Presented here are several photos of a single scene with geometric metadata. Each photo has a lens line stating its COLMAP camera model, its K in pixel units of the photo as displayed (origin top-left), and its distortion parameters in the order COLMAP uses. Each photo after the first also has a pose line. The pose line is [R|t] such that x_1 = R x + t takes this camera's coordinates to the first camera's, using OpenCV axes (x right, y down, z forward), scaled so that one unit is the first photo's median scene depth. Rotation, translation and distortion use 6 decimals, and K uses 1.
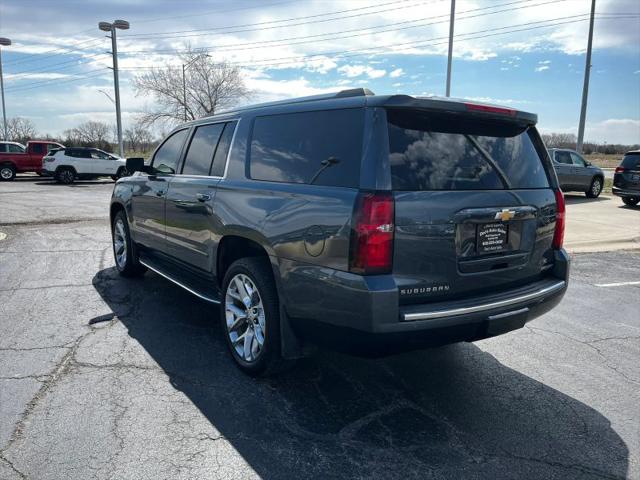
lens RADIAL K [[501.0, 0, 326.1], [0, 501.0, 242.5], [0, 0, 1]] dist [0.090725, -0.135174]
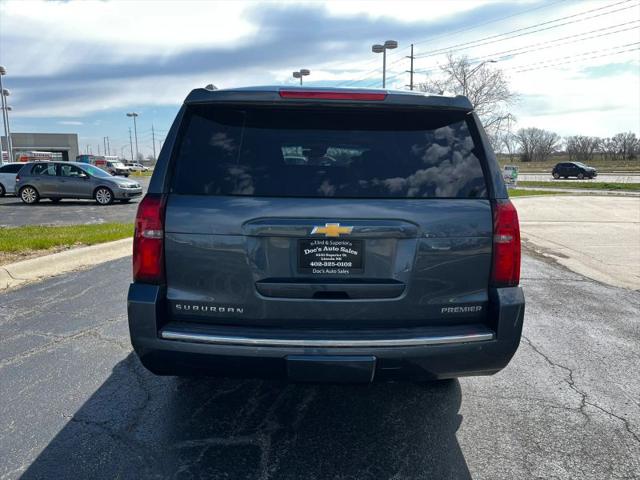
lens RADIAL K [[501.0, 0, 326.1], [0, 501.0, 242.5], [0, 0, 1]] dist [0.090725, -0.135174]
pose [[0.825206, 0.071527, -0.560284, 0.749783], [-0.082731, 0.996557, 0.005375, -0.036799], [0.558740, 0.041918, 0.828283, 0.343206]]
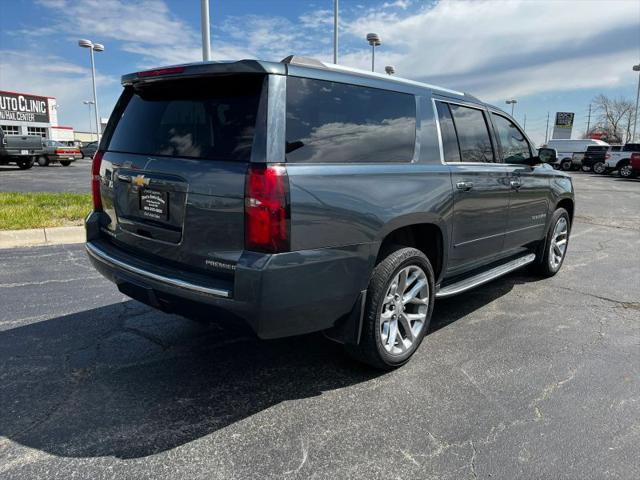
lens RADIAL K [[501.0, 0, 326.1], [0, 501.0, 242.5], [0, 0, 1]] dist [0.090725, -0.135174]
pose [[0.181204, 0.164254, -0.969632, 1.337594], [-0.181576, 0.974591, 0.131161, -0.125833], [0.966538, 0.152295, 0.206424, 1.118625]]
